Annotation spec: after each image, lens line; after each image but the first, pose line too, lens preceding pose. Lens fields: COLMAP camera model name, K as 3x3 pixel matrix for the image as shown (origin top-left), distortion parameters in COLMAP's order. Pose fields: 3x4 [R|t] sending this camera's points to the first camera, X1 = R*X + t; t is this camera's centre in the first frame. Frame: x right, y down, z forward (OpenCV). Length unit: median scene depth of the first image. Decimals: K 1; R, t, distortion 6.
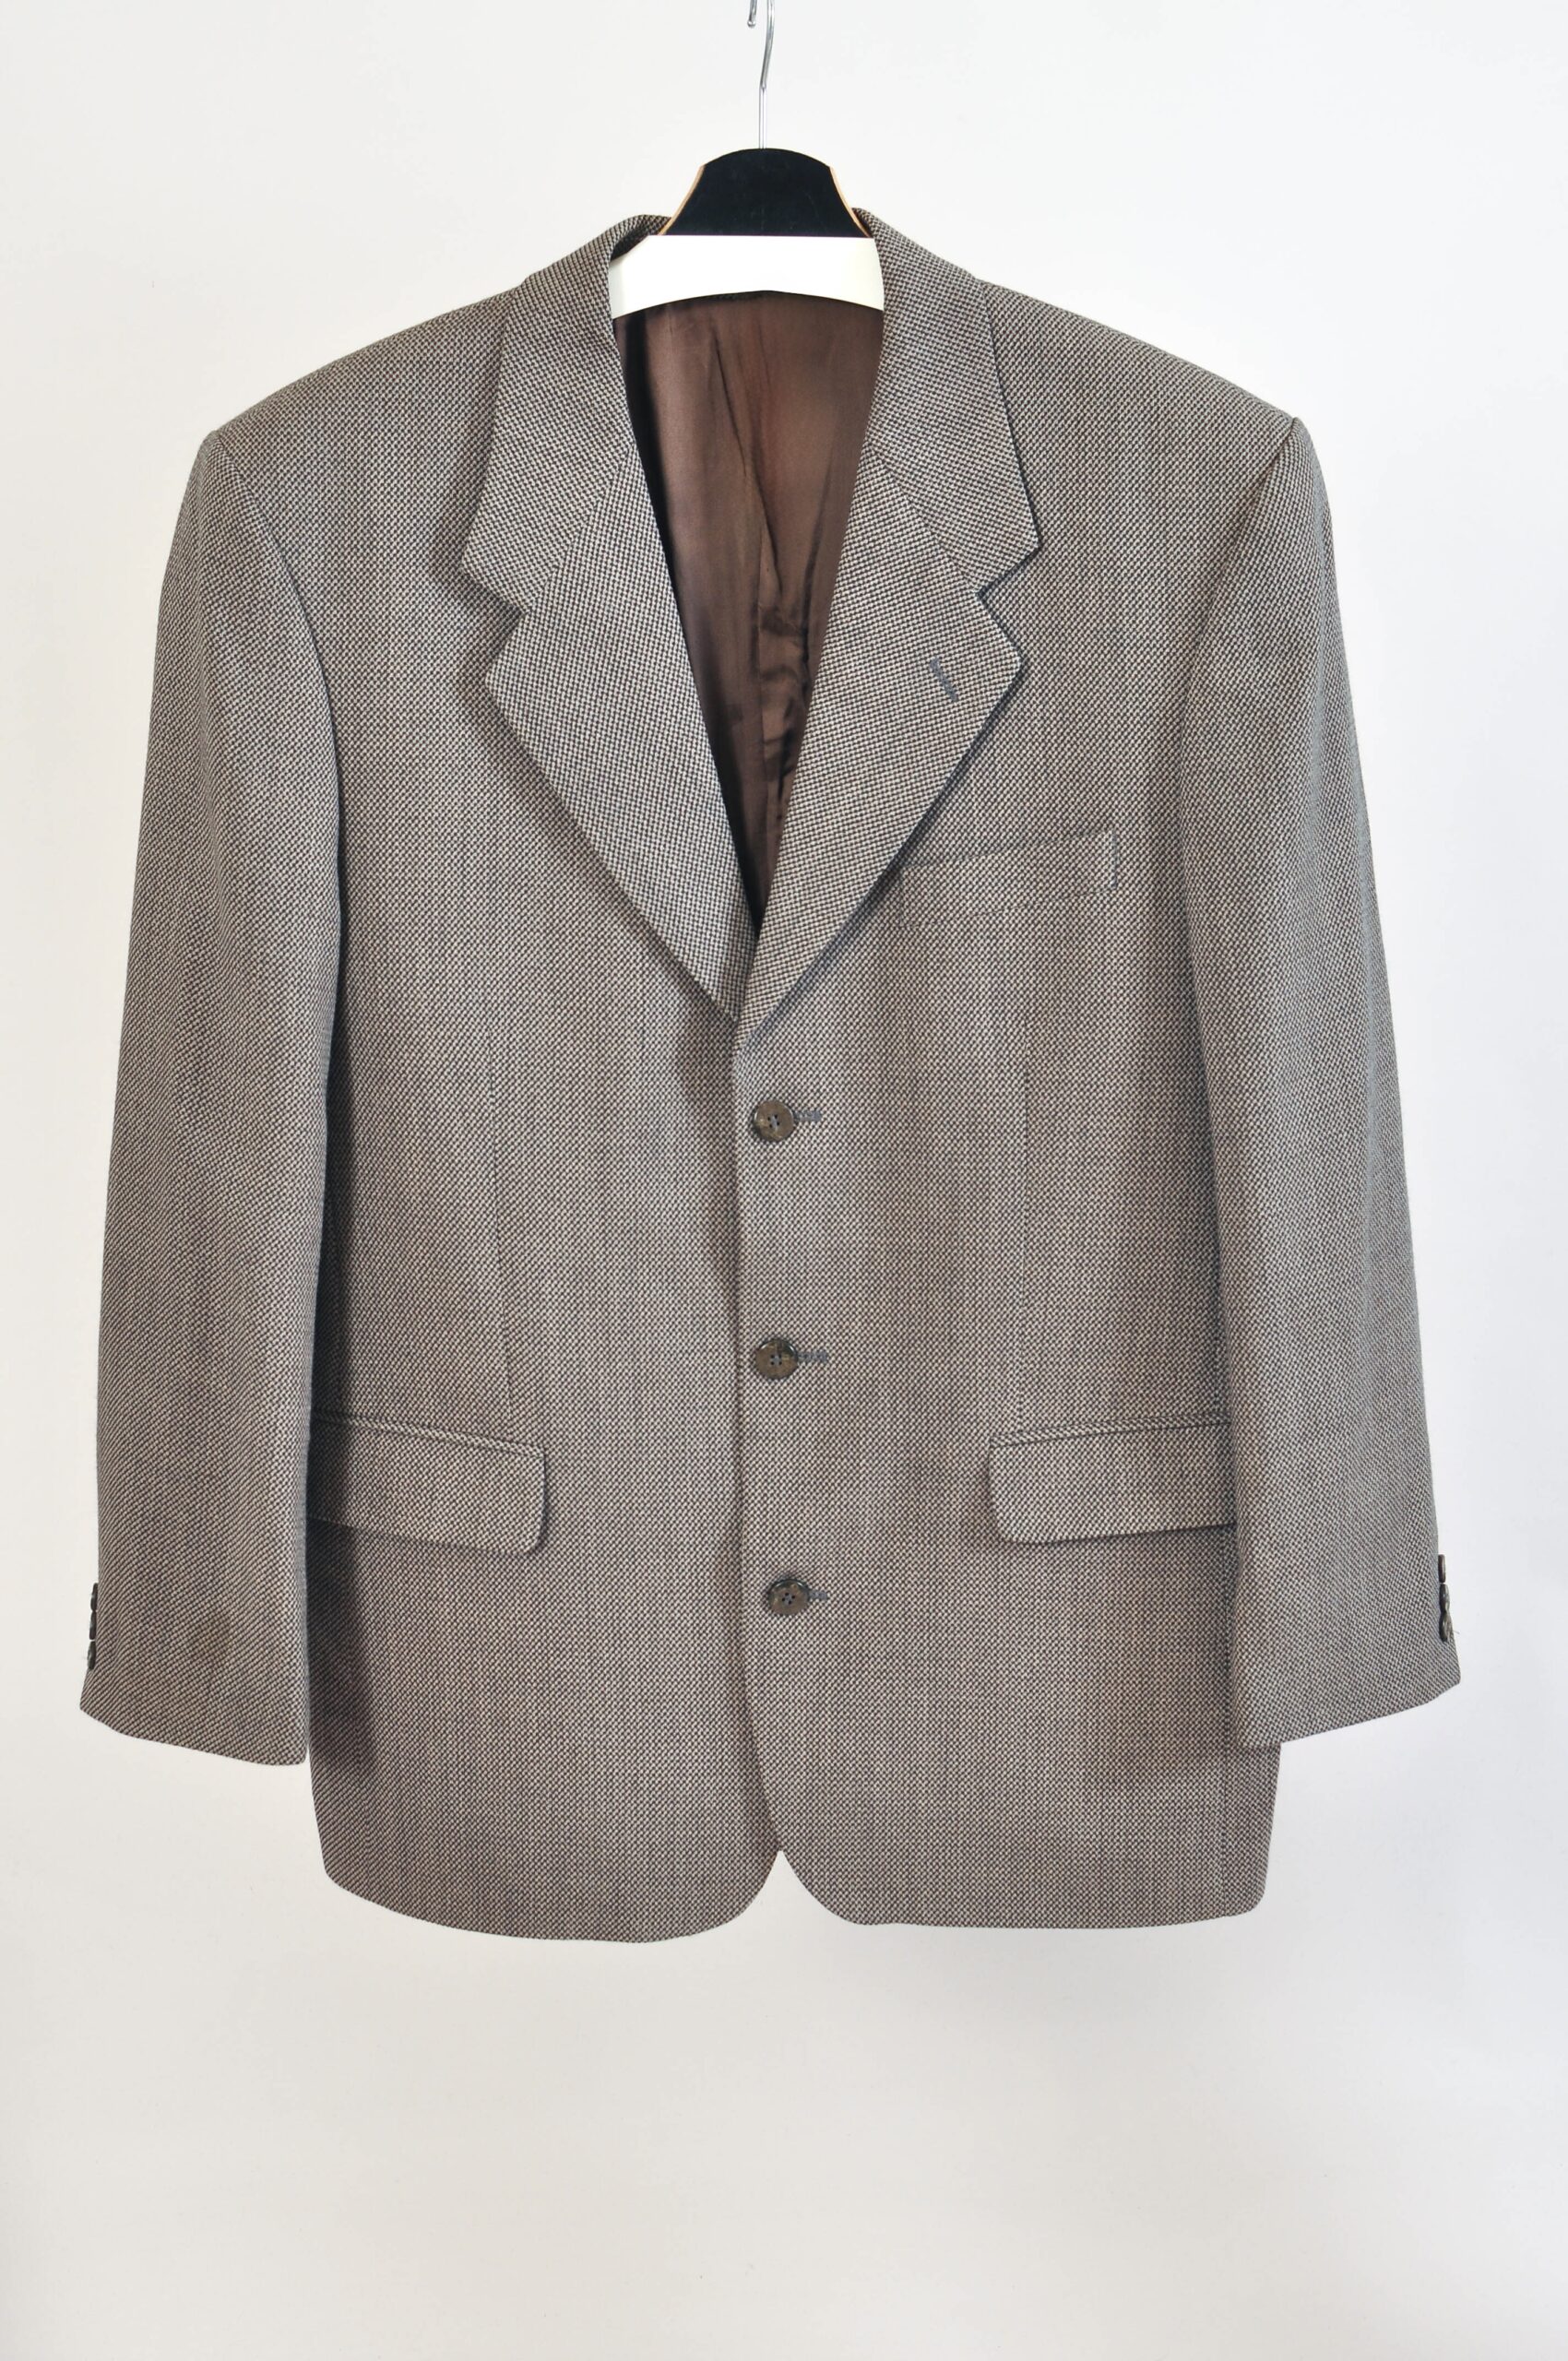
lens RADIAL K [[3594.8, 0, 784.0], [0, 3594.8, 1180.5], [0, 0, 1]] dist [-0.179148, -0.086796]
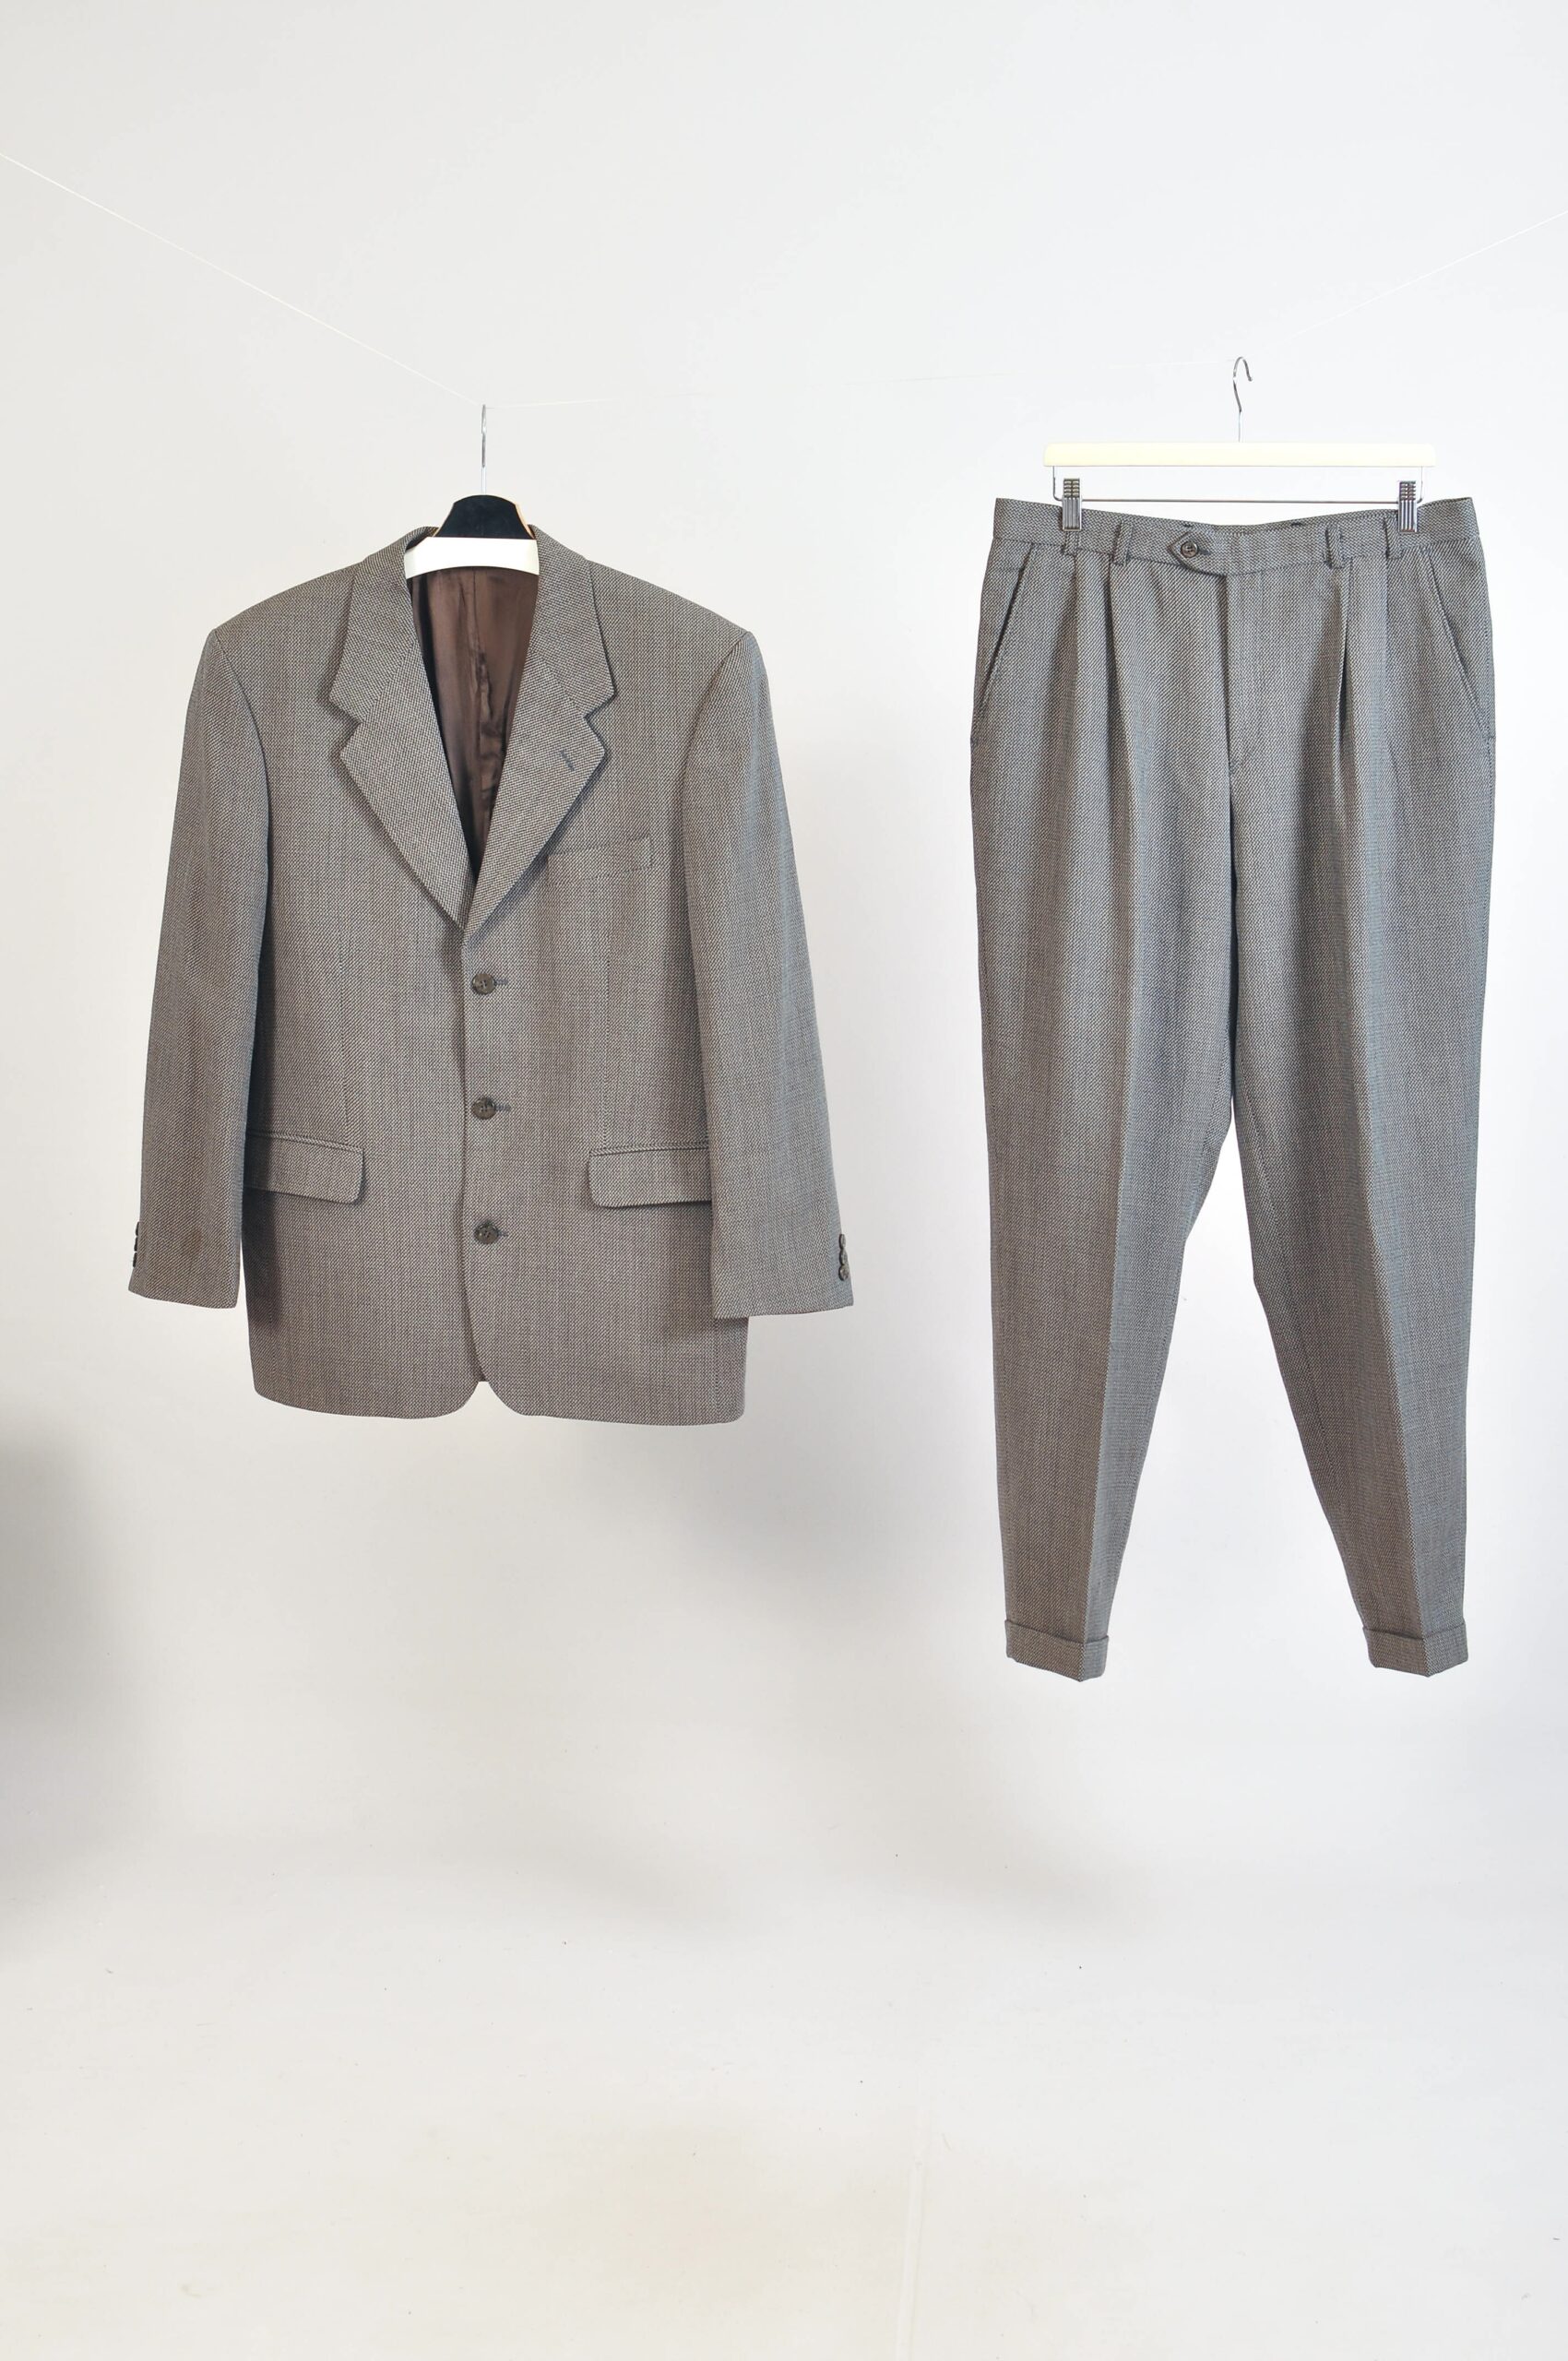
lens RADIAL K [[3594.8, 0, 784.0], [0, 3594.8, 1180.5], [0, 0, 1]] dist [-0.179148, -0.086796]
pose [[0.995871, 0.034297, -0.084050, 0.336469], [-0.039081, 0.997668, -0.055956, 0.198456], [0.081935, 0.059009, 0.994889, -0.951360]]
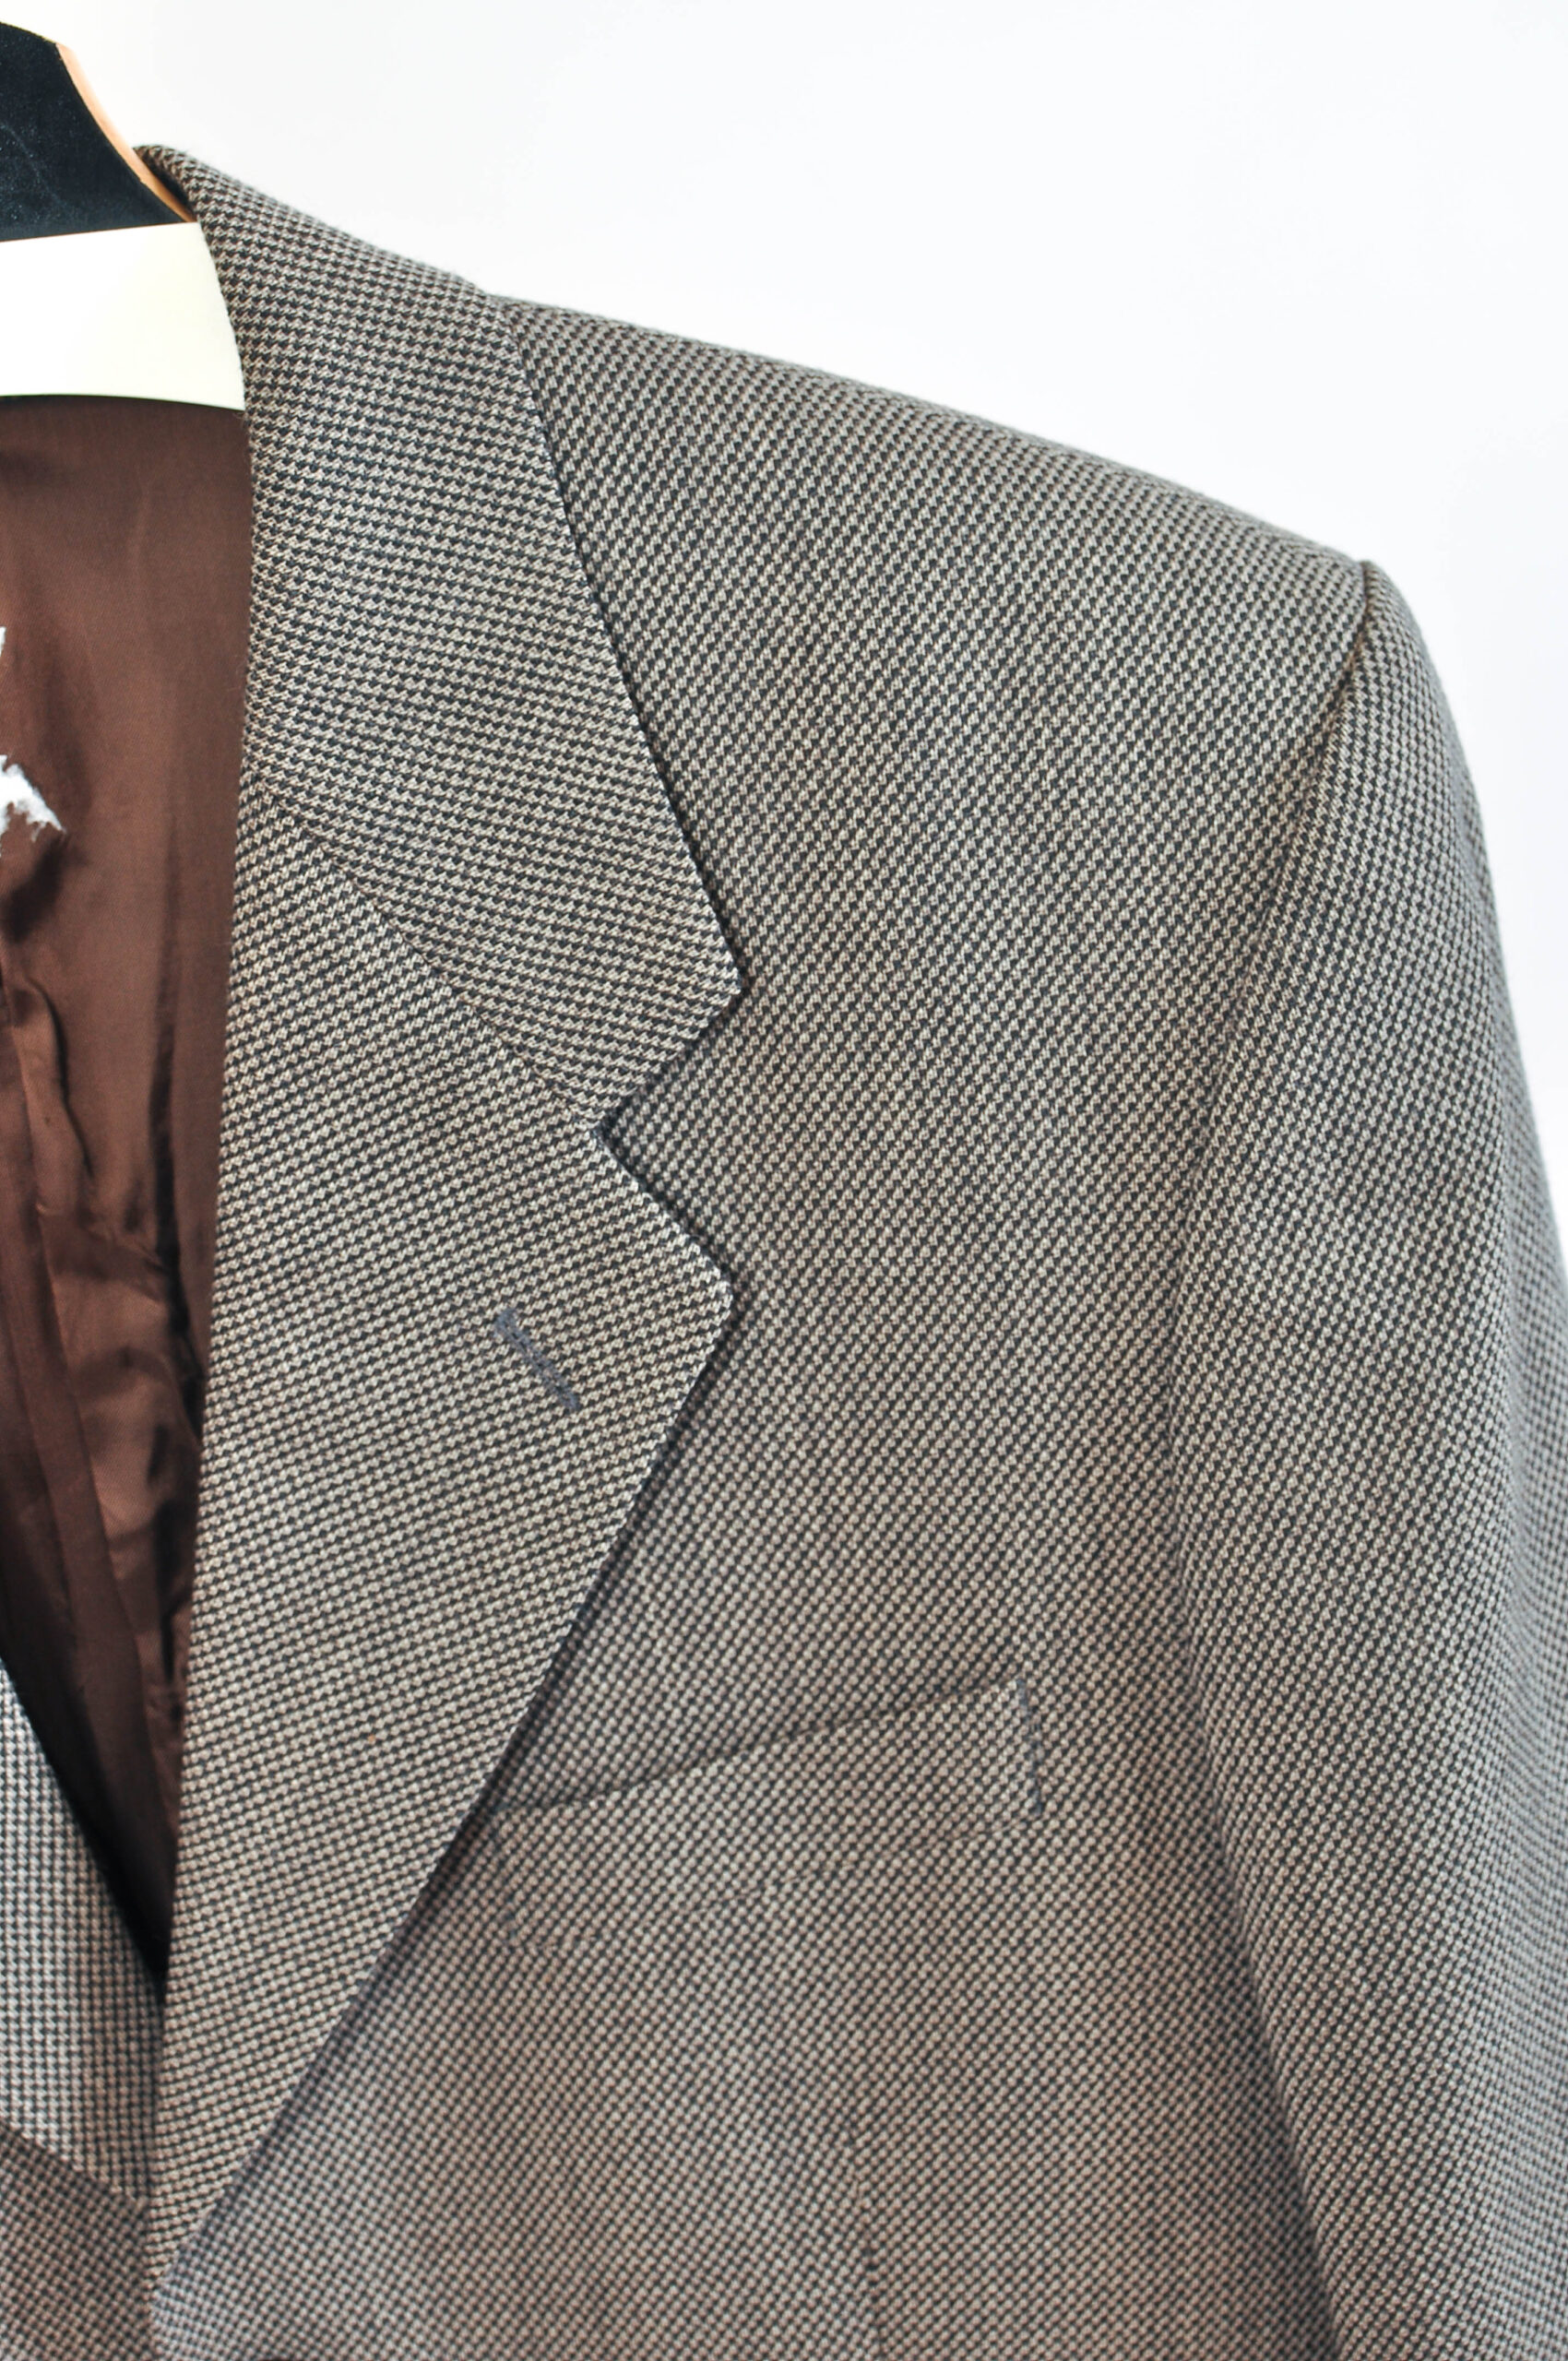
lens RADIAL K [[3594.8, 0, 784.0], [0, 3594.8, 1180.5], [0, 0, 1]] dist [-0.179148, -0.086796]
pose [[0.989921, -0.124274, 0.067913, 0.046499], [0.123595, 0.992232, 0.014127, -0.158852], [-0.069141, -0.005591, 0.997591, 0.608776]]
